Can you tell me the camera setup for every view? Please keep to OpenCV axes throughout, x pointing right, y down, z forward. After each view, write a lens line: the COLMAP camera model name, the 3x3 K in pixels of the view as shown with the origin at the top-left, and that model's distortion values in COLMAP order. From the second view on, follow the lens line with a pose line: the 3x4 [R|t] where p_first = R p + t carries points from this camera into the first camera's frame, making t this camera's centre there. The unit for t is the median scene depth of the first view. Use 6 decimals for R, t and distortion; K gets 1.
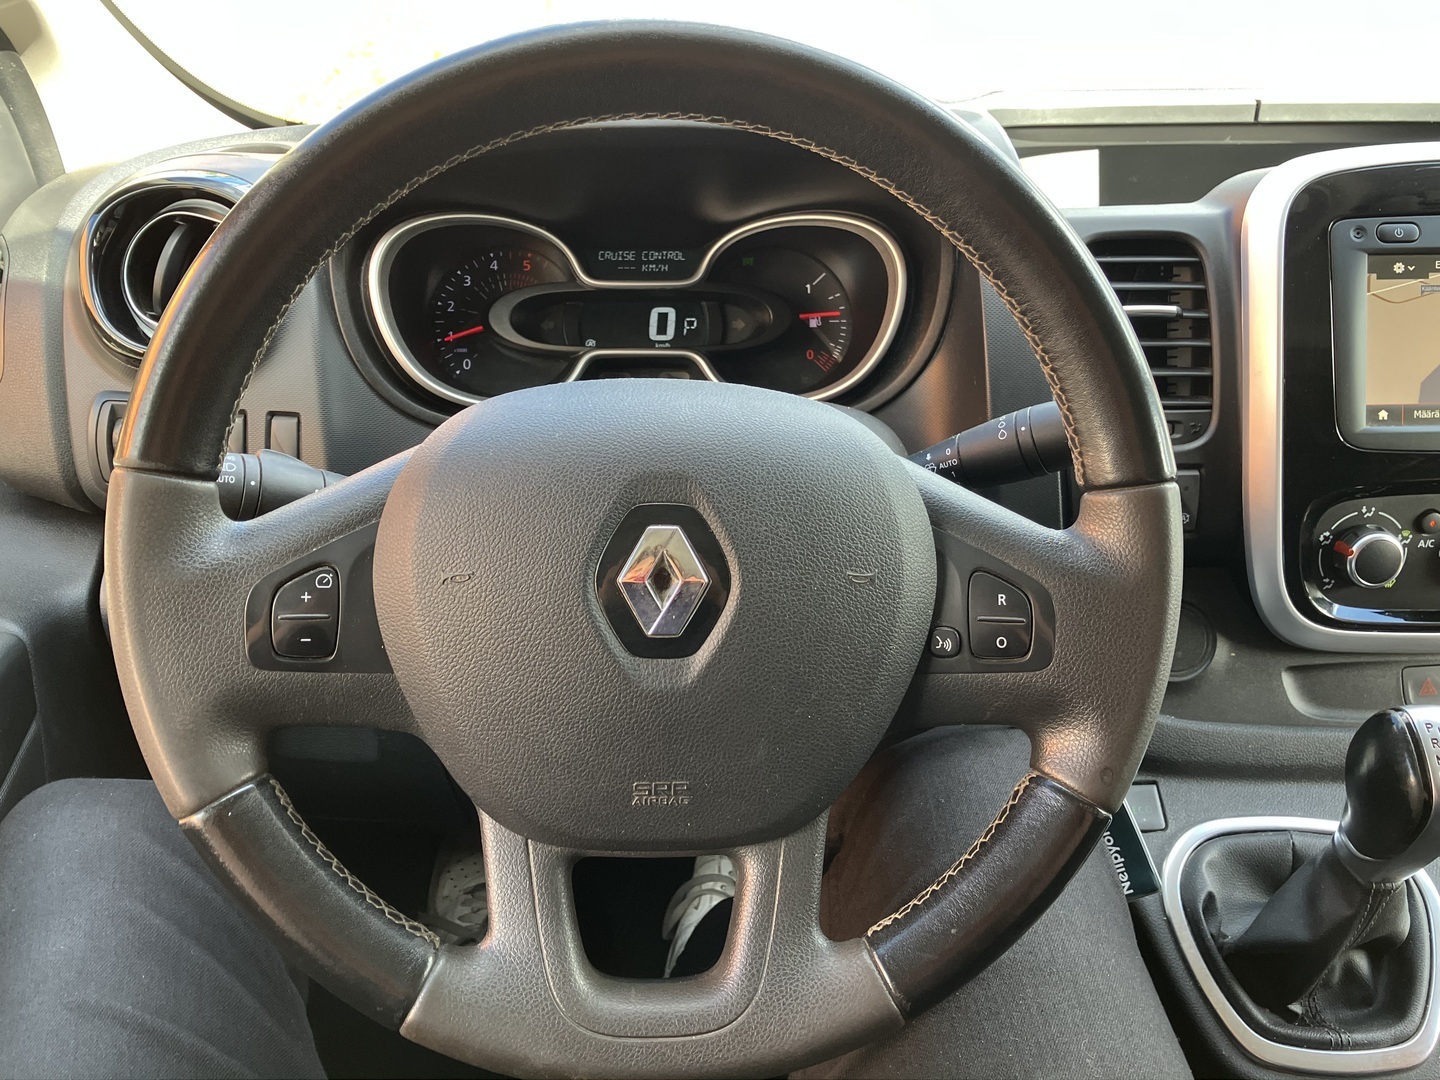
lens RADIAL K [[1258.9, 0, 720.0], [0, 1258.9, 540.0], [0, 0, 1]] dist [-0.003050, -0.000250]
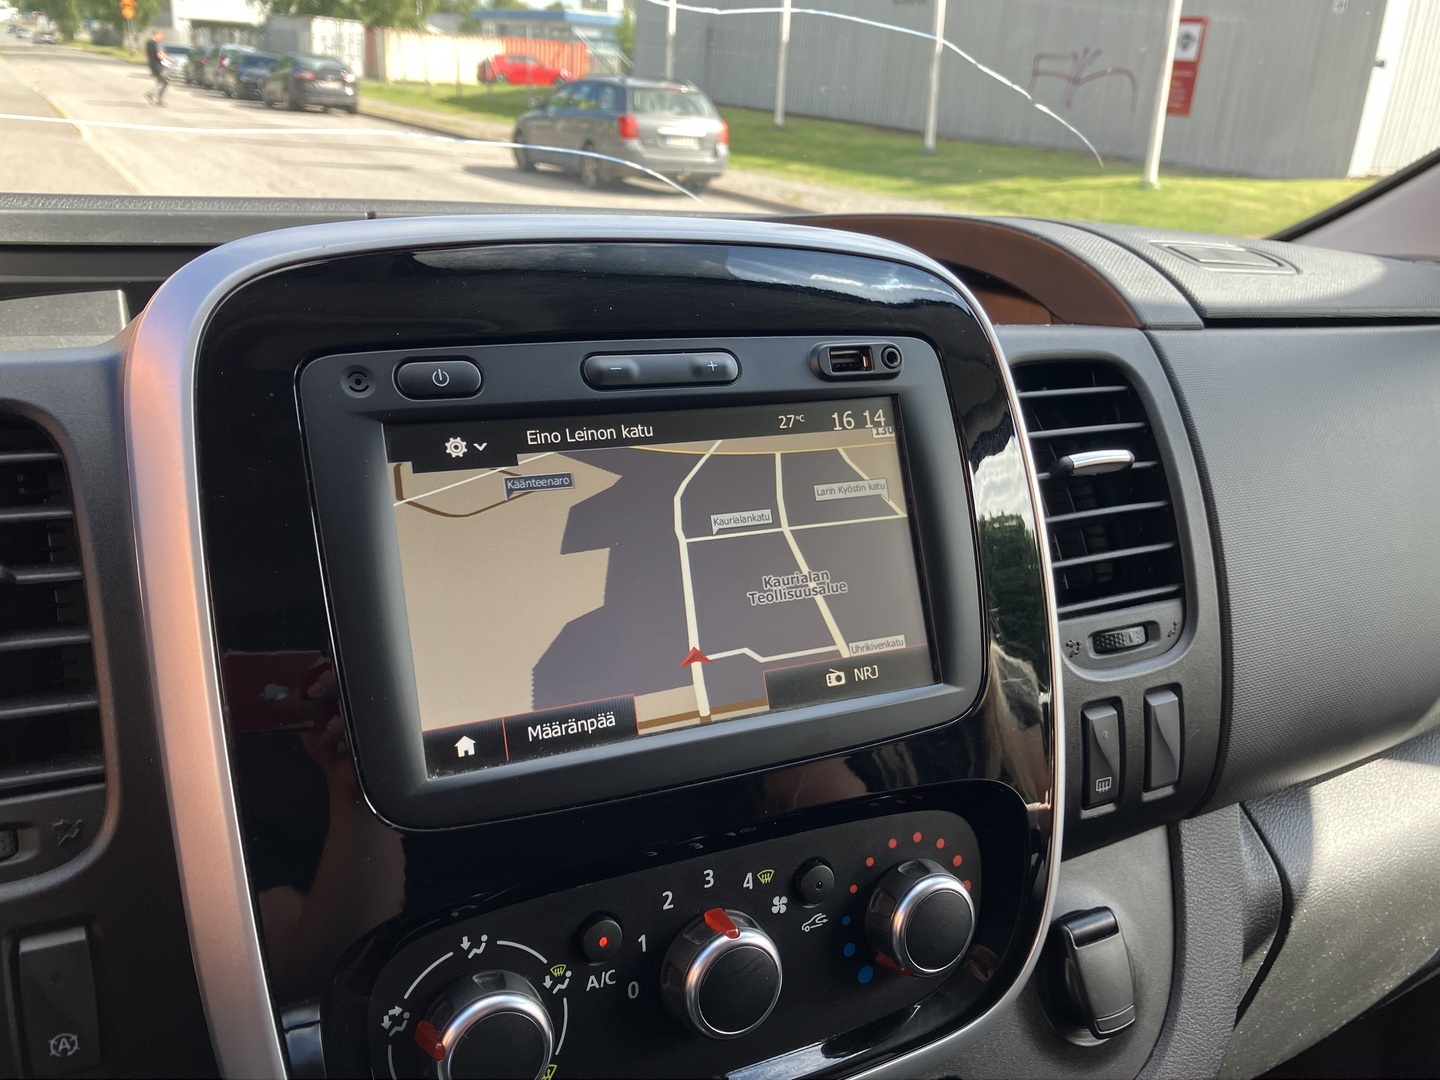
lens RADIAL K [[1258.9, 0, 720.0], [0, 1258.9, 540.0], [0, 0, 1]] dist [-0.003050, -0.000250]
pose [[0.903349, -0.091024, 0.419137, 0.419856], [0.151008, 0.982148, -0.112166, -0.108271], [-0.401445, 0.164618, 0.900968, 0.512815]]
